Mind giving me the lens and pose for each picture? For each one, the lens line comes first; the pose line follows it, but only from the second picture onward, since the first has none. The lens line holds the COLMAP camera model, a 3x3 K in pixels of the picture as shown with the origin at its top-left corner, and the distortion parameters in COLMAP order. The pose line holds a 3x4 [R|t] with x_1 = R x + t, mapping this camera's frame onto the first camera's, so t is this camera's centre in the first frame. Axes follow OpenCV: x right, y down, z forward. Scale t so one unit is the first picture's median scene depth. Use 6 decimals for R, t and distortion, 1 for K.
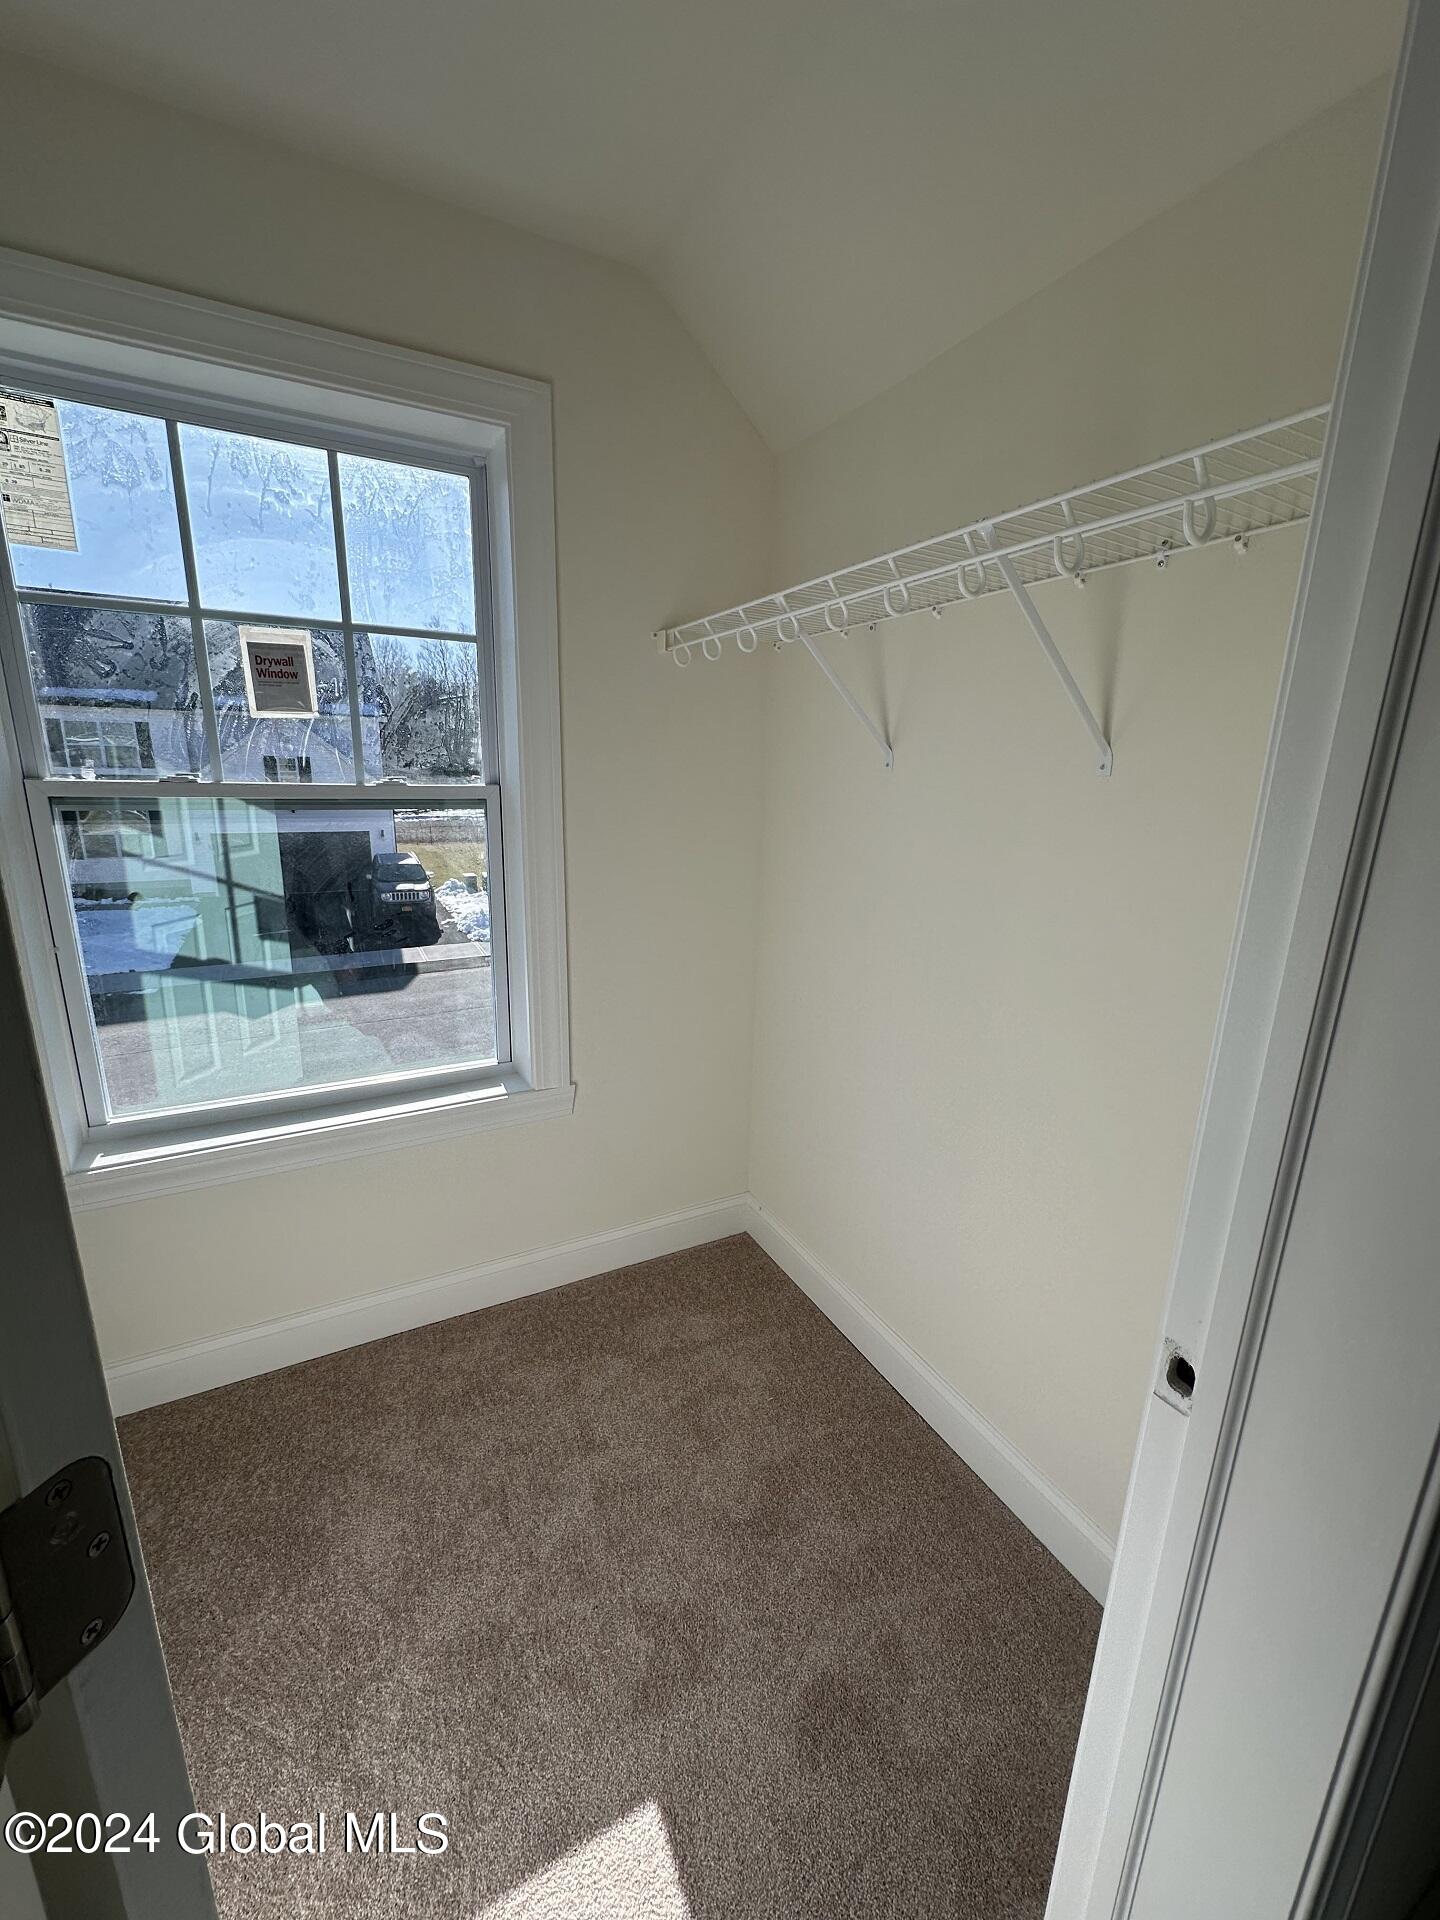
lens RADIAL K [[769.0, 0, 717.7], [0, 769.0, 956.5], [0, 0, 1]] dist [-0.000130, 0.000172]
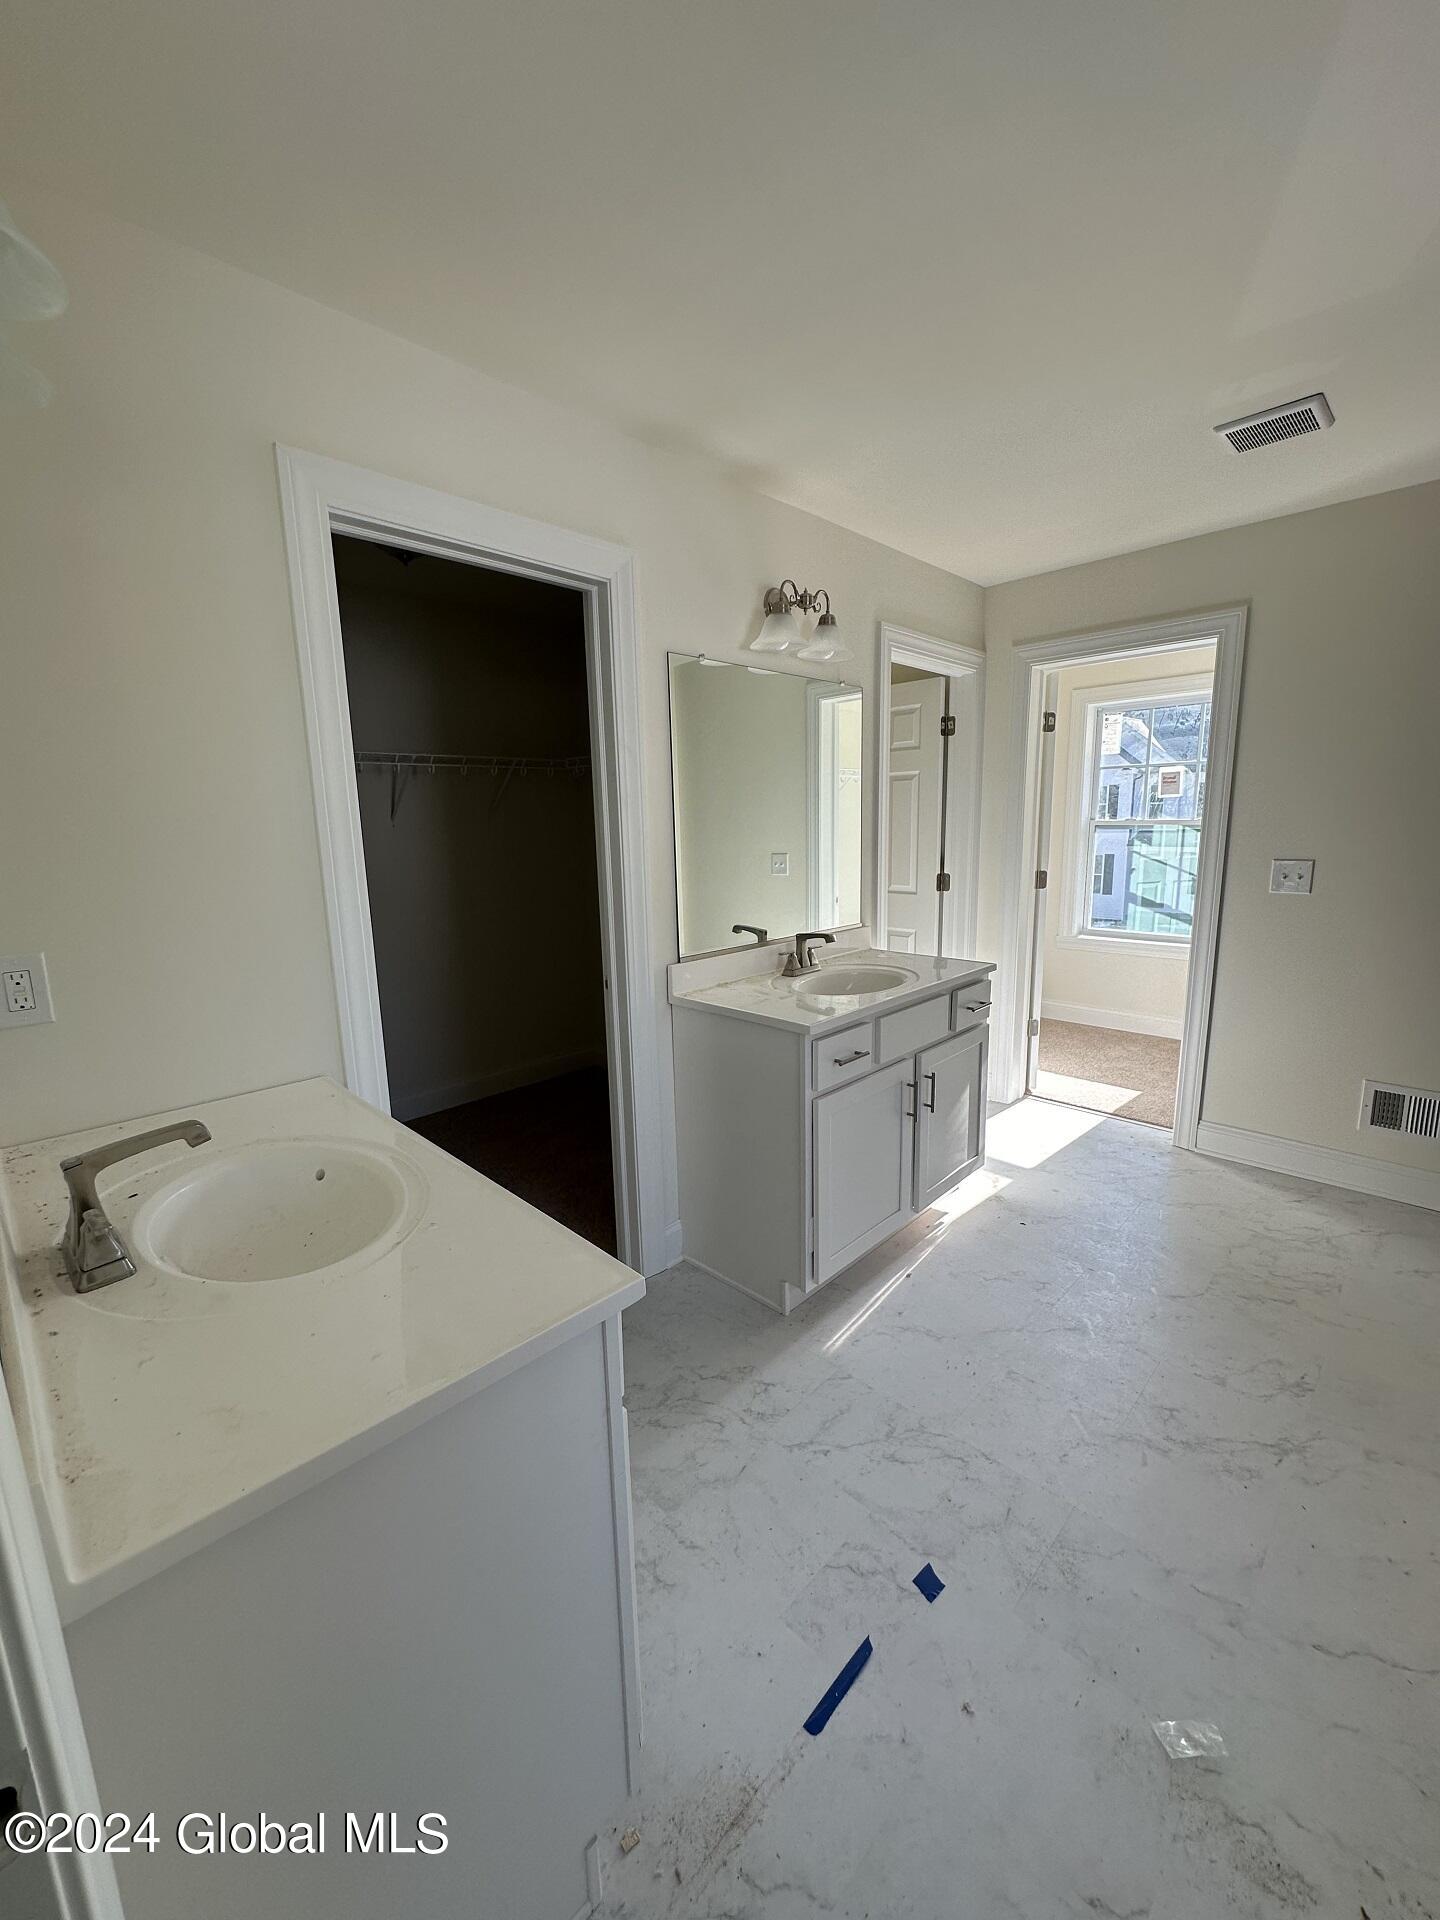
lens RADIAL K [[769.0, 0, 716.8], [0, 769.0, 960.4], [0, 0, 1]] dist [-0.000130, 0.000172]
pose [[0.293568, 0.137562, -0.945989, 1.137425], [-0.188608, 0.978474, 0.083755, 0.235025], [0.937147, 0.153834, 0.313194, -0.900246]]
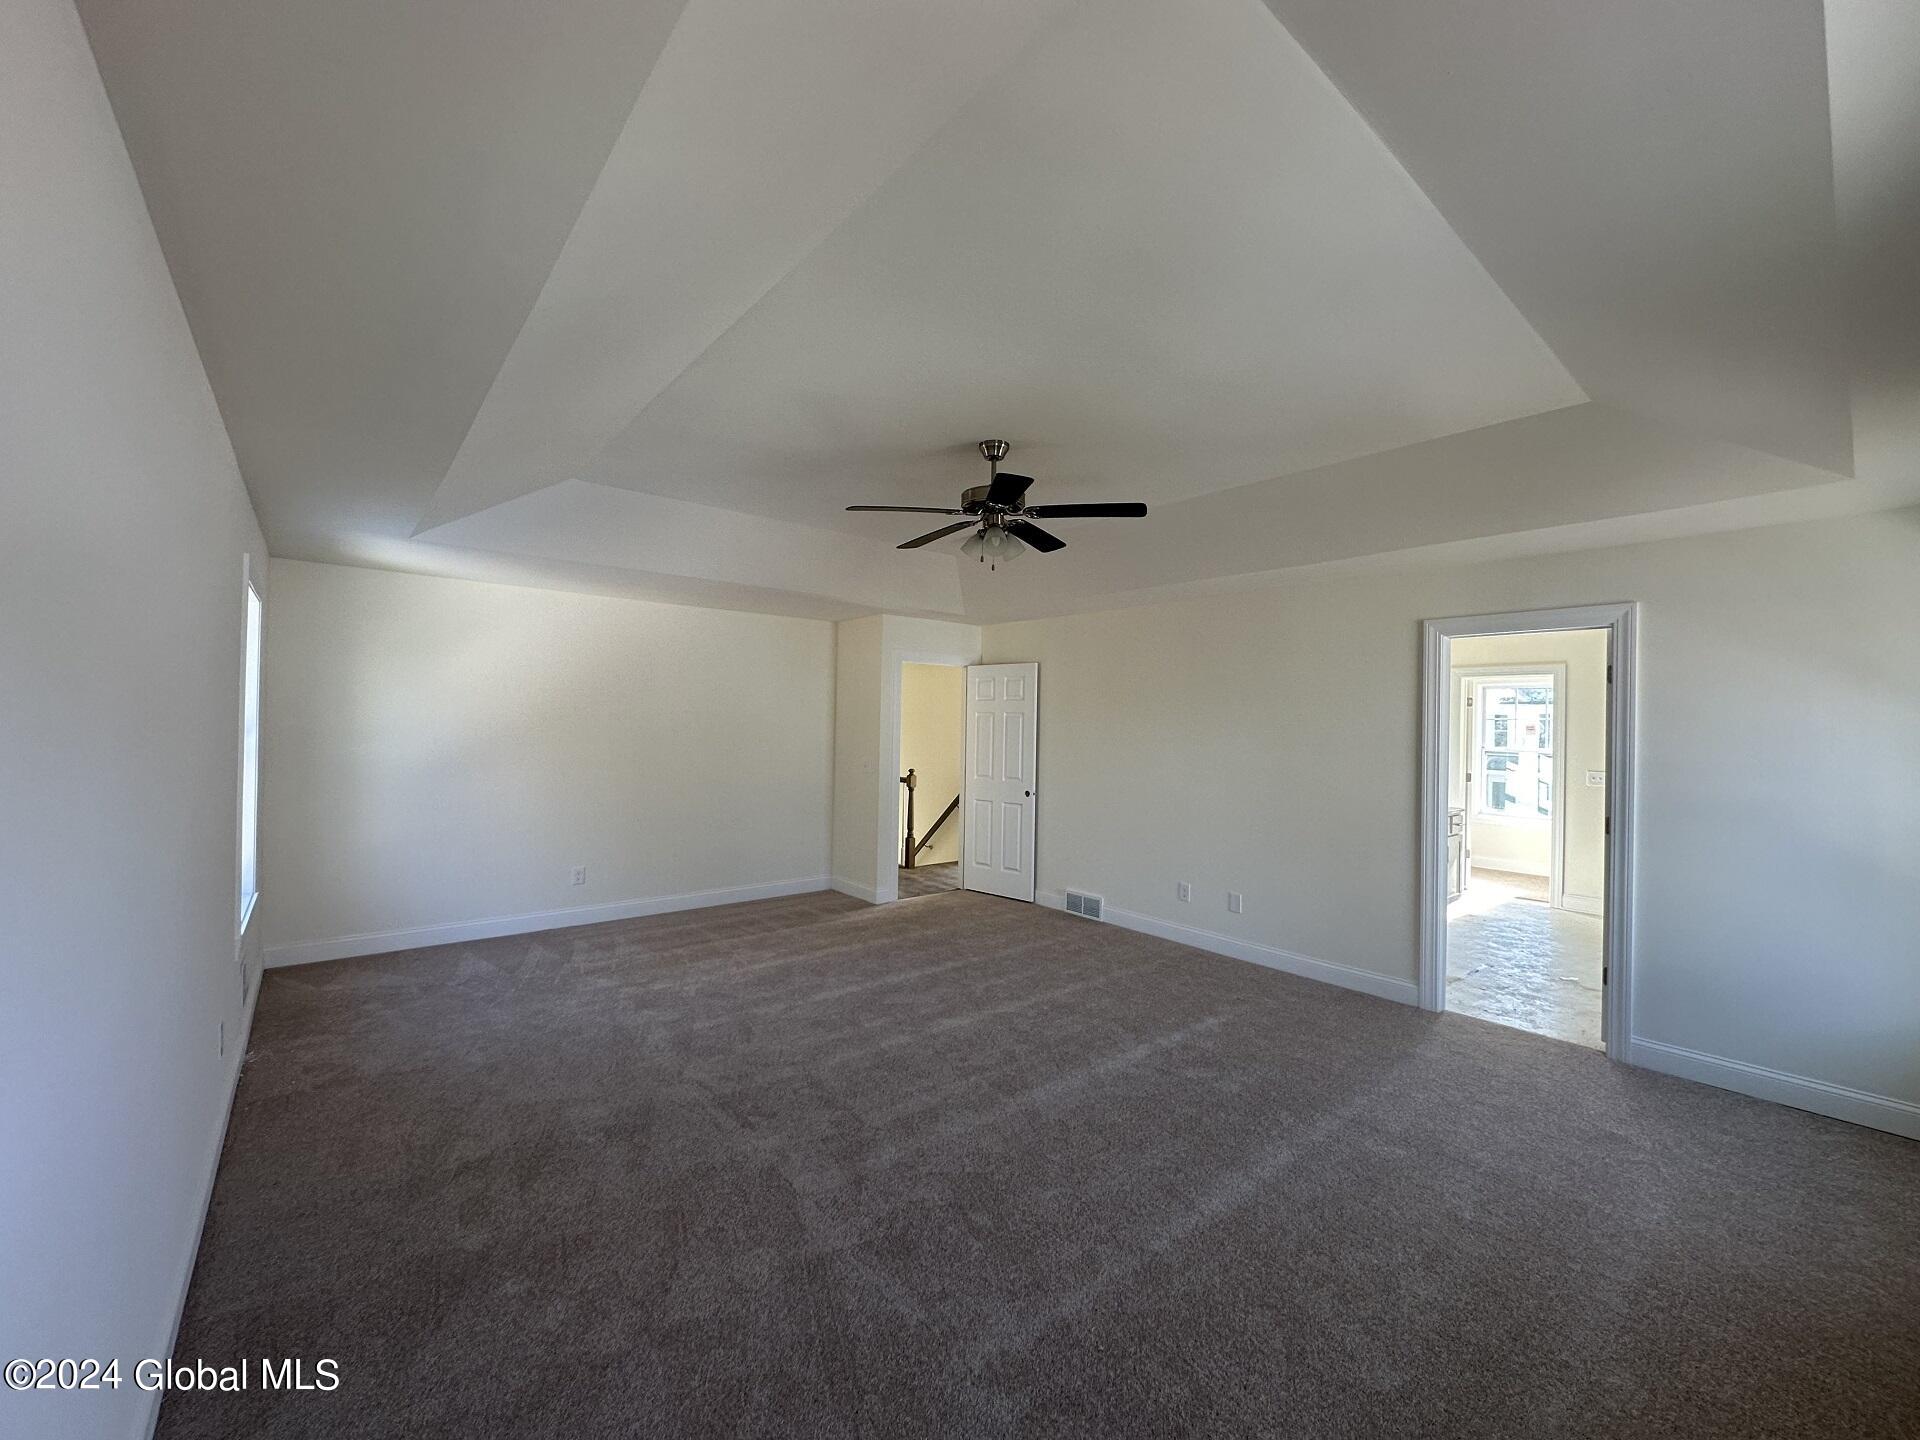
lens RADIAL K [[769.0, 0, 958.7], [0, 769.0, 715.3], [0, 0, 1]] dist [-0.000130, 0.000172]
pose [[0.197293, -0.037261, -0.979636, 2.632169], [-0.241631, 0.966600, -0.085429, 0.641539], [0.950100, 0.253565, 0.181700, -2.578700]]
